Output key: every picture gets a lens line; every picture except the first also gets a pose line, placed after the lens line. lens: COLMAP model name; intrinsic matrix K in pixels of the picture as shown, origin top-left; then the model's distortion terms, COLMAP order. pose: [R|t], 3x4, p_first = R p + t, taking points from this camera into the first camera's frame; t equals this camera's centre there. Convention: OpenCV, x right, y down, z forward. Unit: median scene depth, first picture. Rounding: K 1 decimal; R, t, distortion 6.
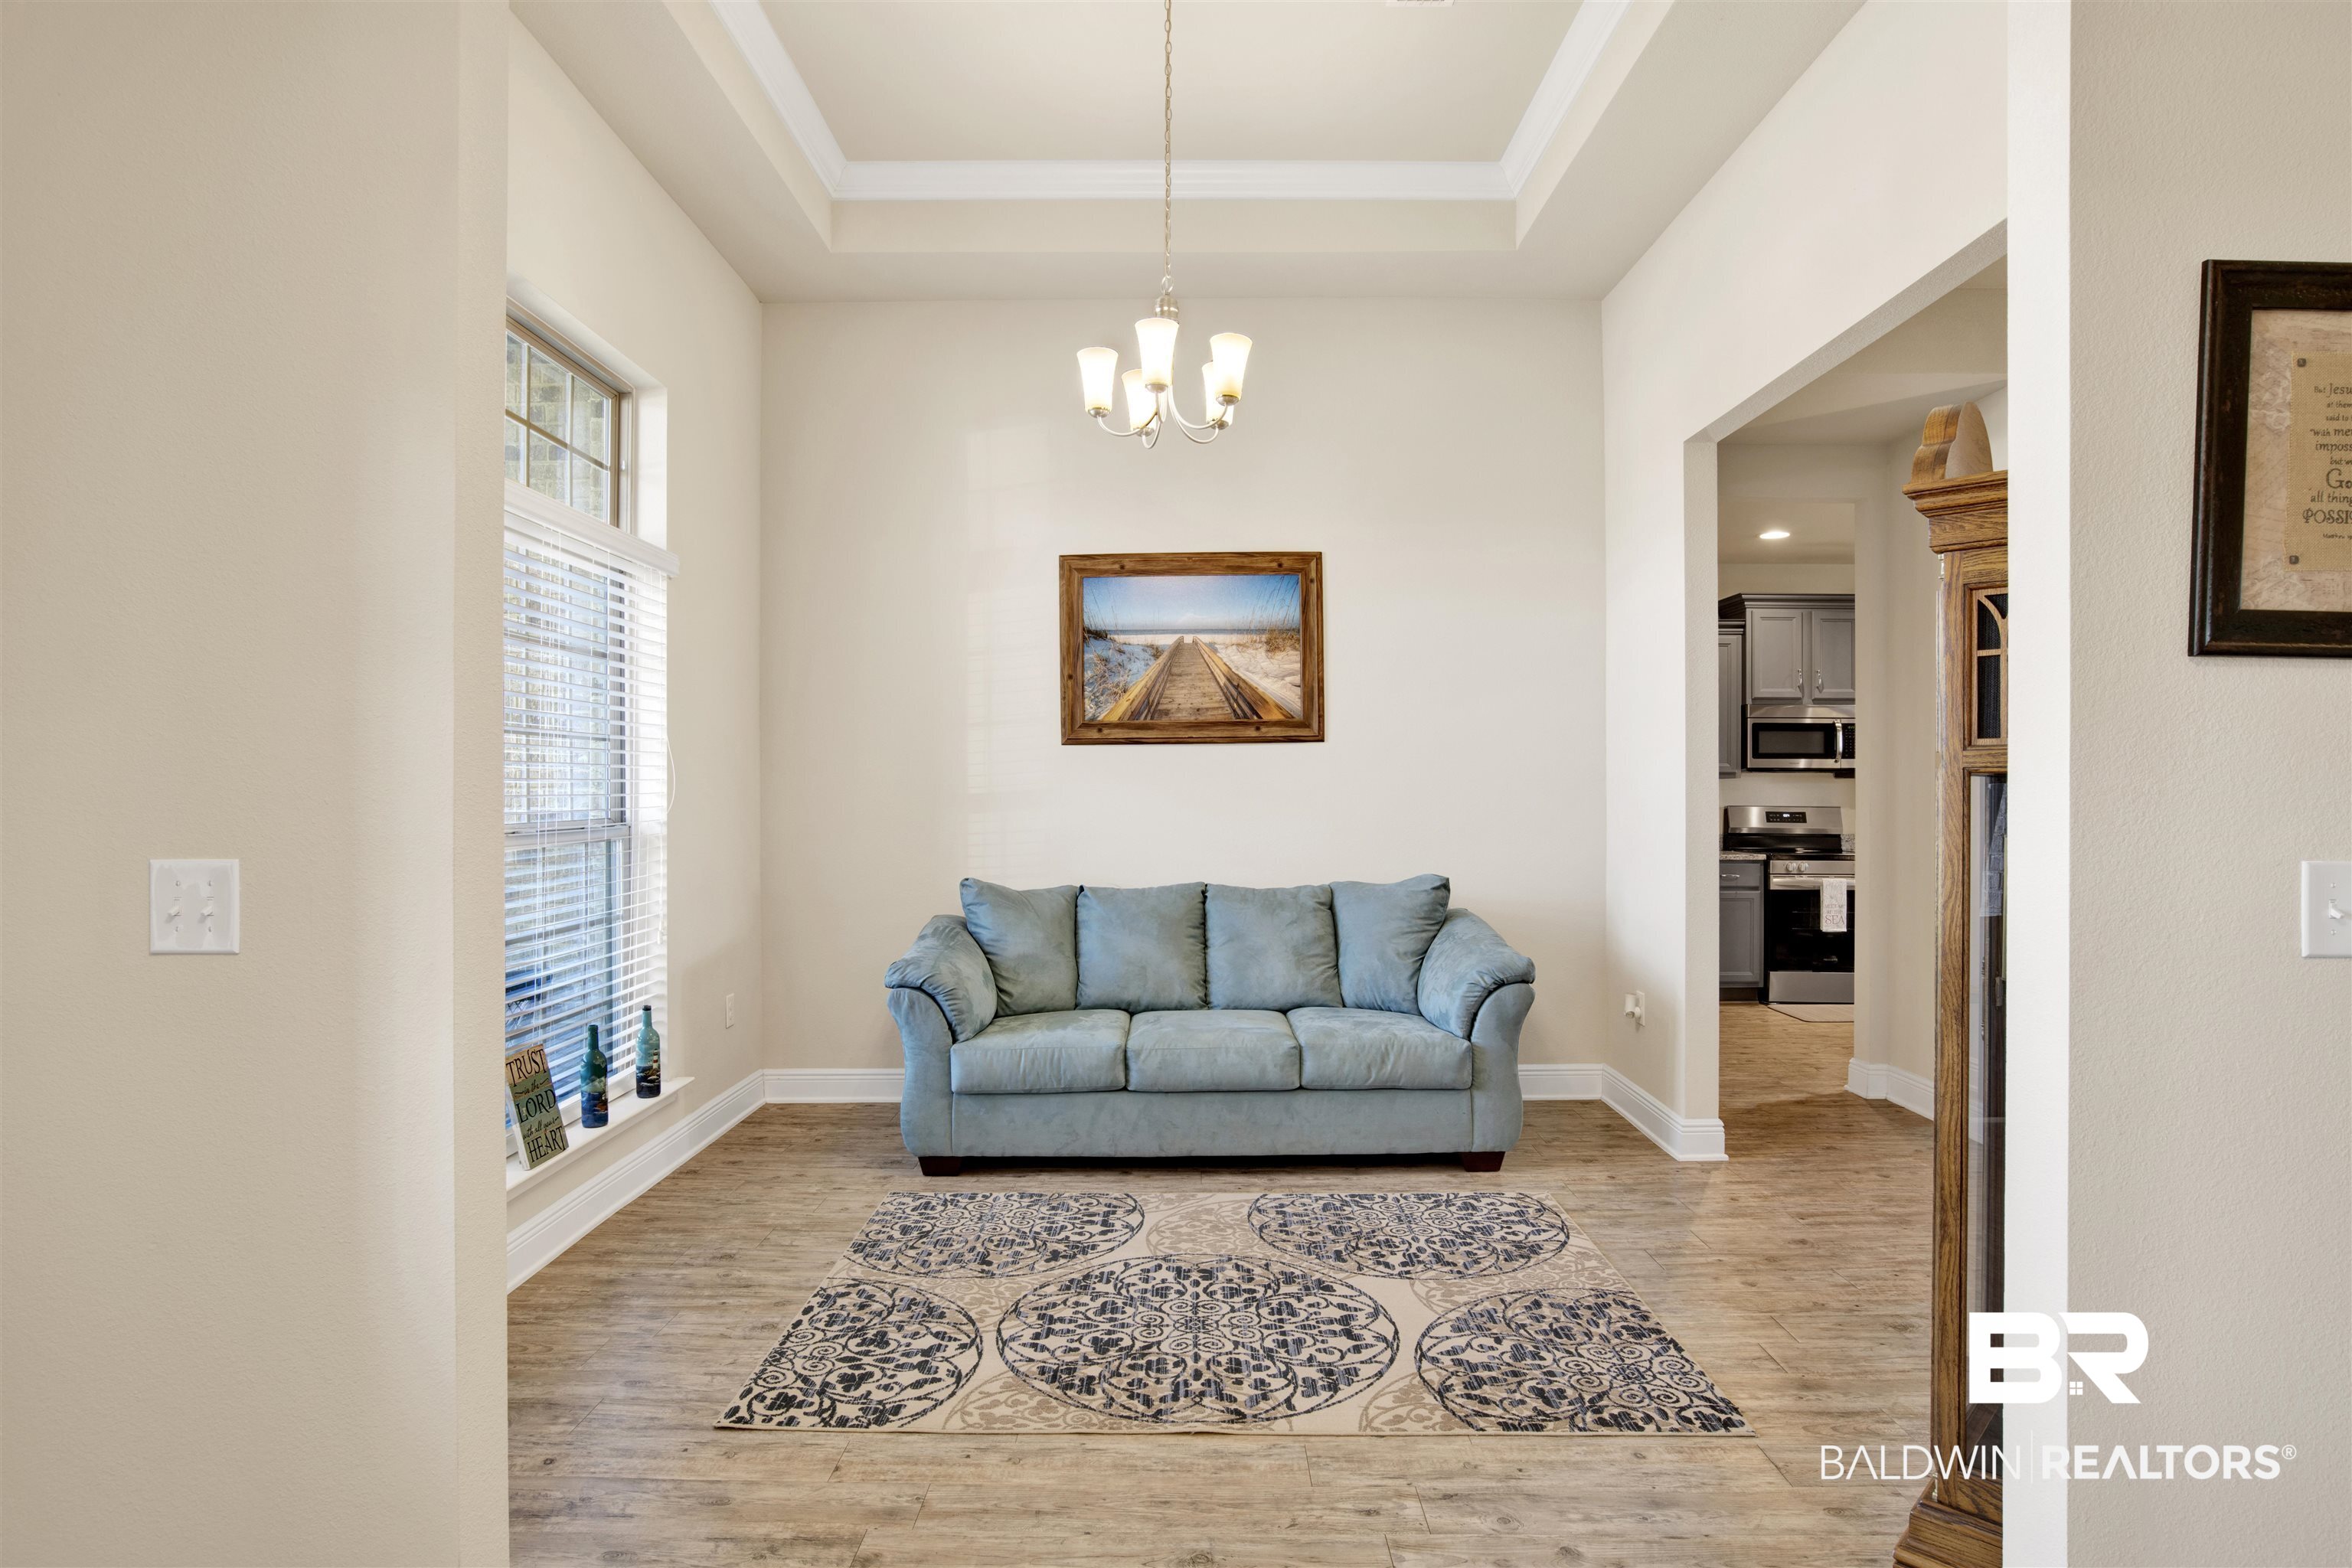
lens RADIAL K [[1239.1, 0, 1183.8], [0, 1239.1, 777.9], [0, 0, 1]] dist [-0.048201, 0.014724]
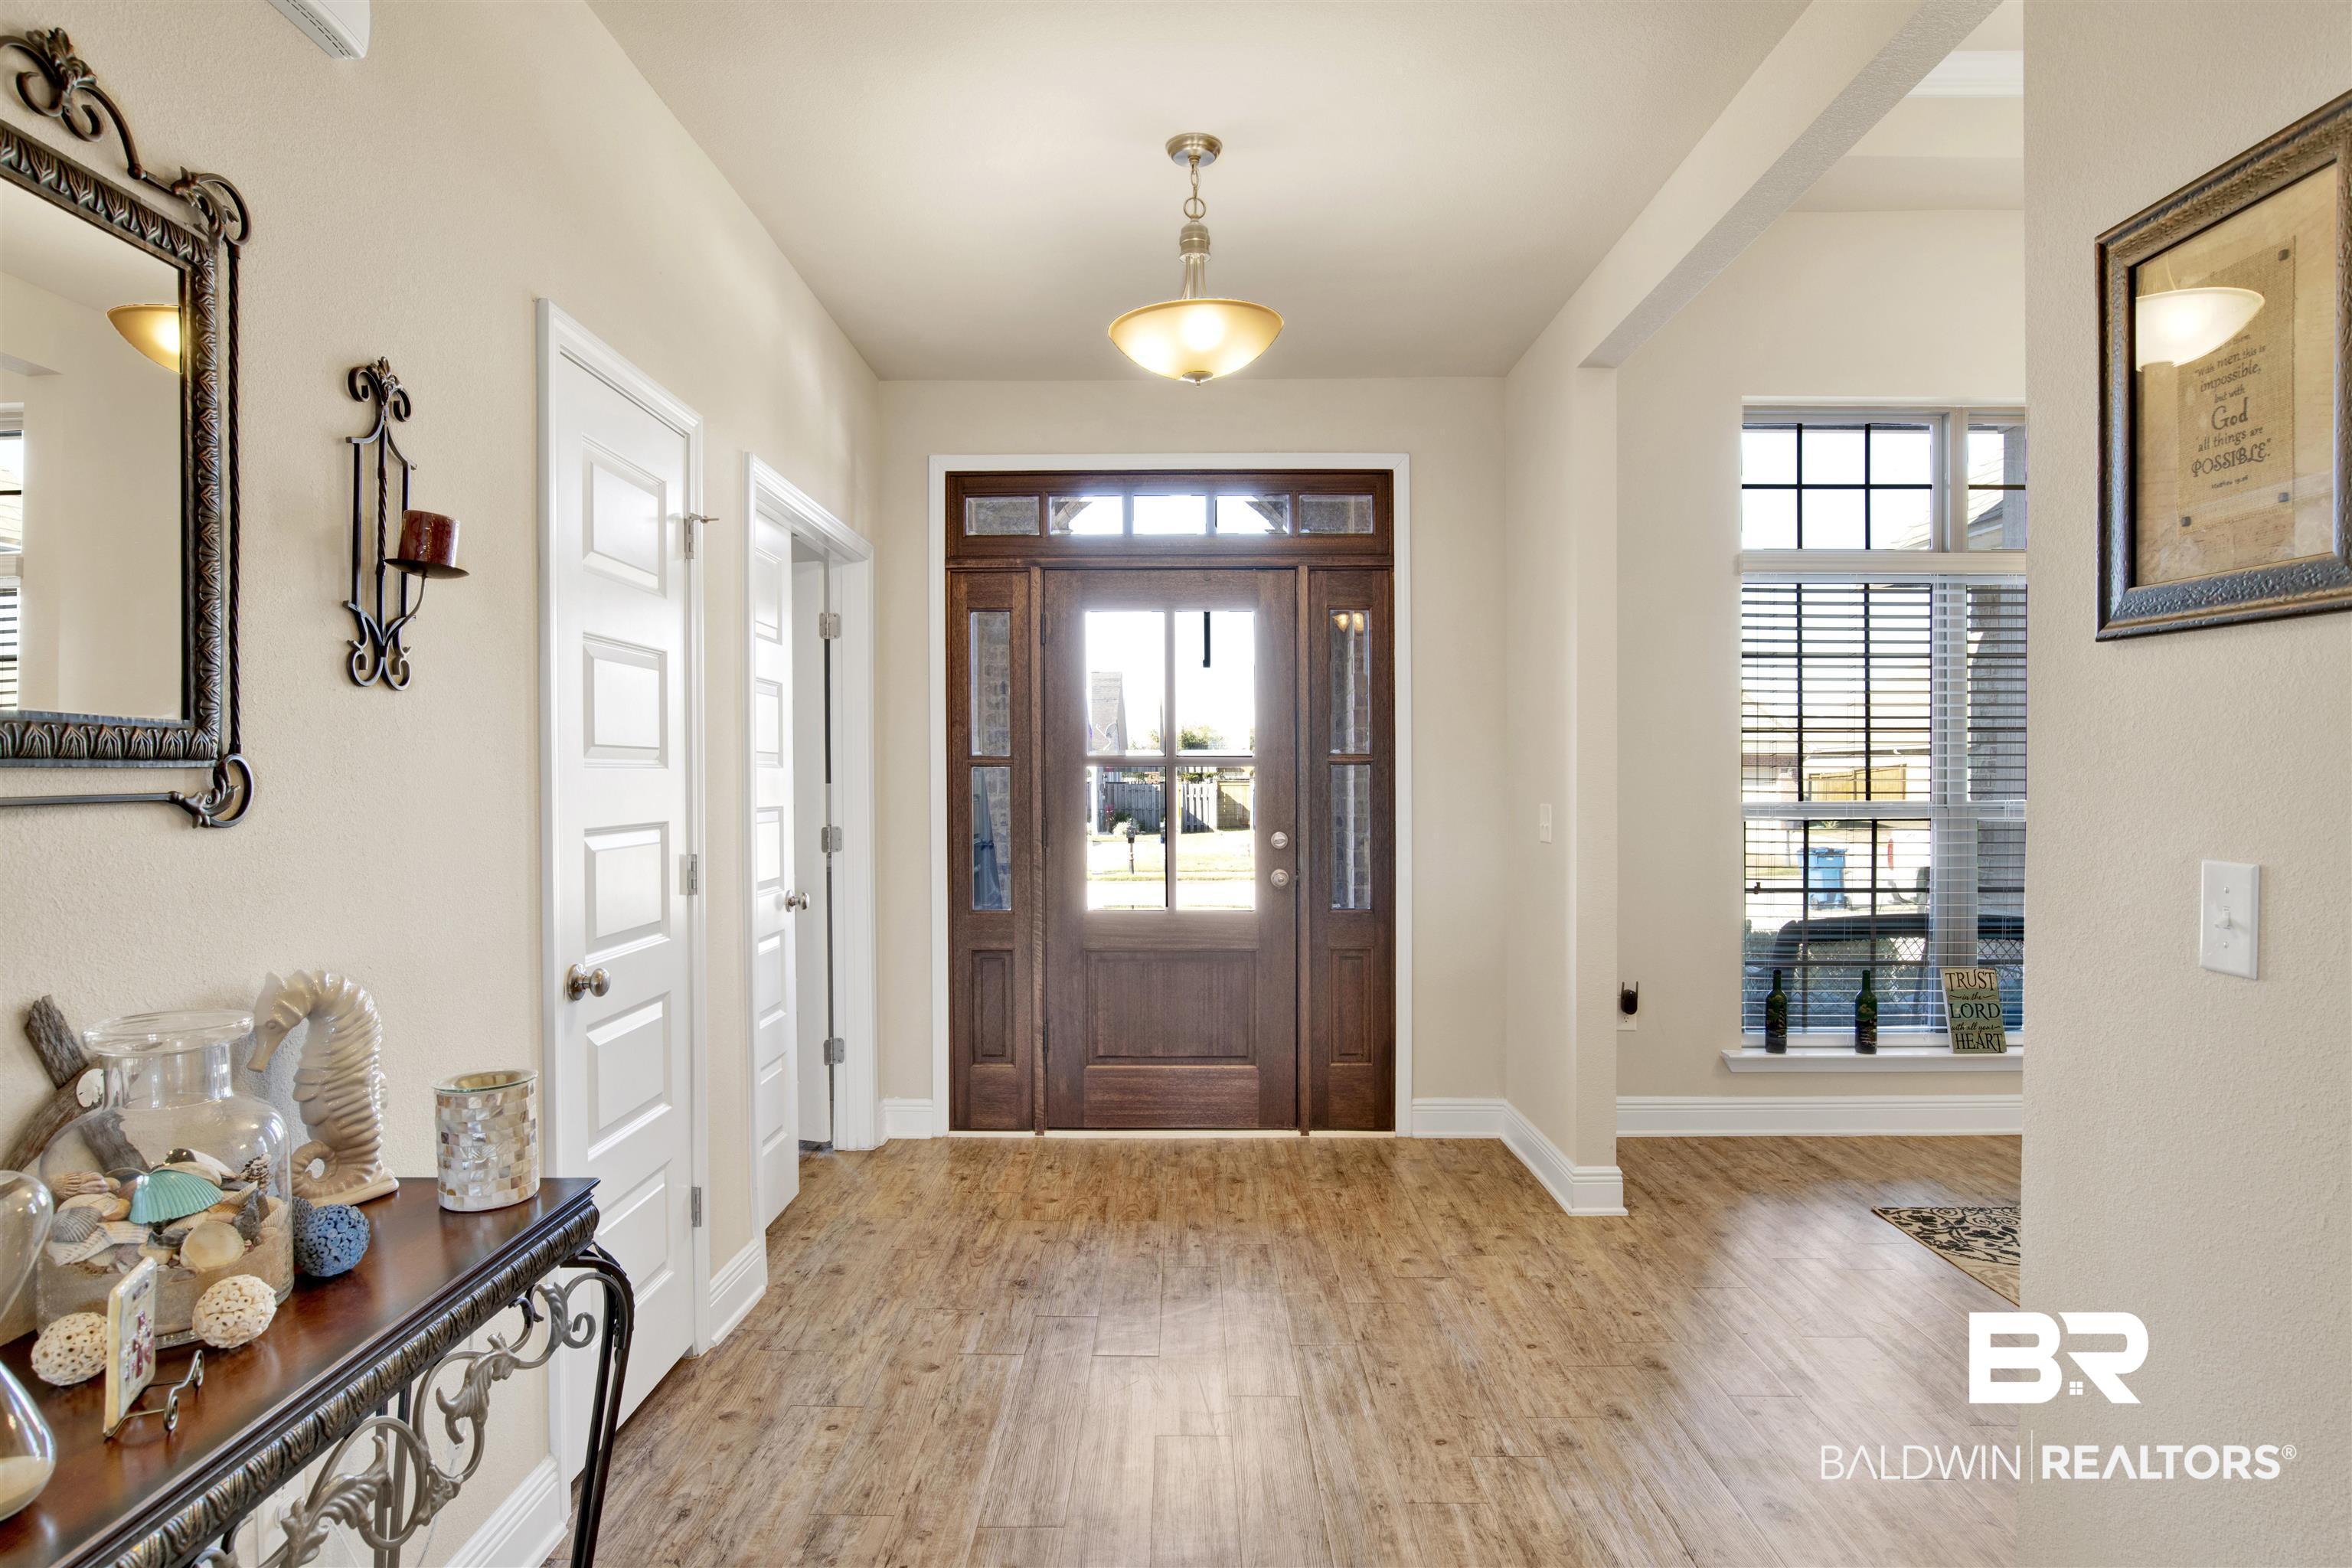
lens RADIAL K [[1285.3, 0, 1184.5], [0, 1285.3, 772.7], [0, 0, 1]] dist [-0.026517, 0.007955]
pose [[0.021973, -0.000470, -0.999758, 0.953154], [0.008634, 0.999963, -0.000280, -0.000369], [0.999721, -0.008626, 0.021977, 0.119558]]
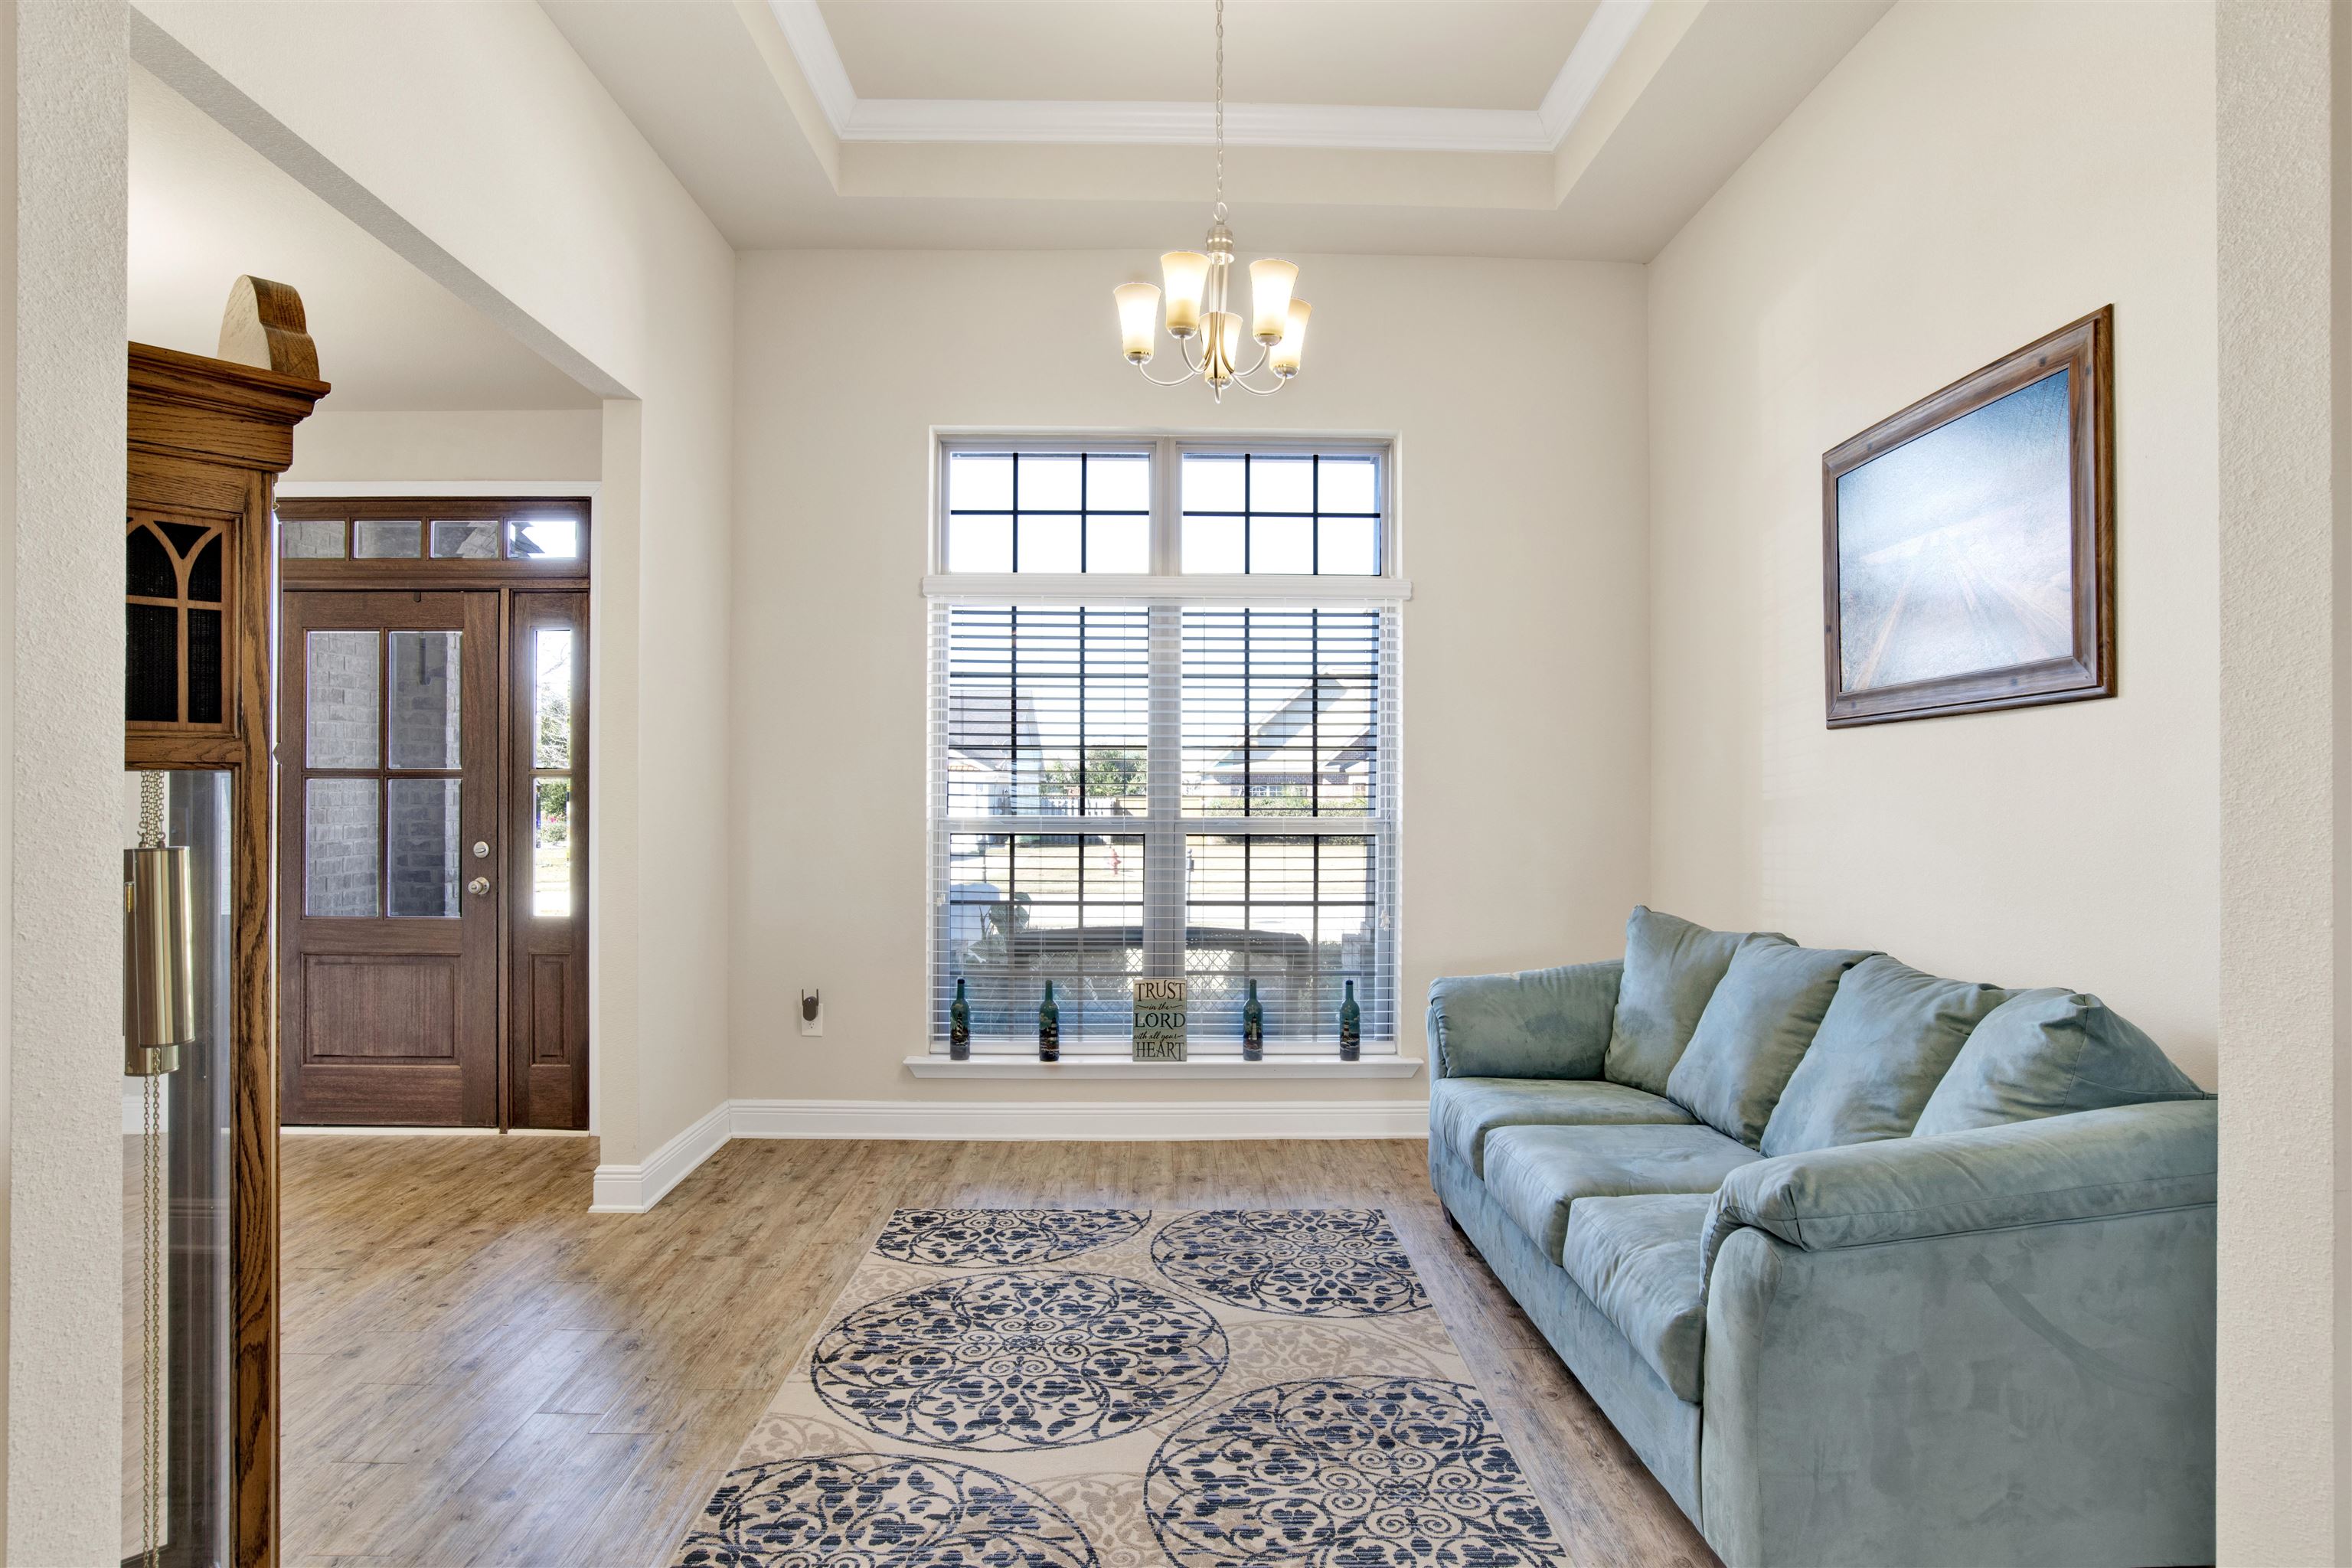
lens RADIAL K [[1239.1, 0, 1159.6], [0, 1239.1, 779.2], [0, 0, 1]] dist [-0.048201, 0.014724]
pose [[0.040542, -0.009254, -0.999135, 0.980673], [0.004253, 0.999950, -0.009089, 0.009174], [0.999169, -0.003881, 0.040579, 1.064420]]
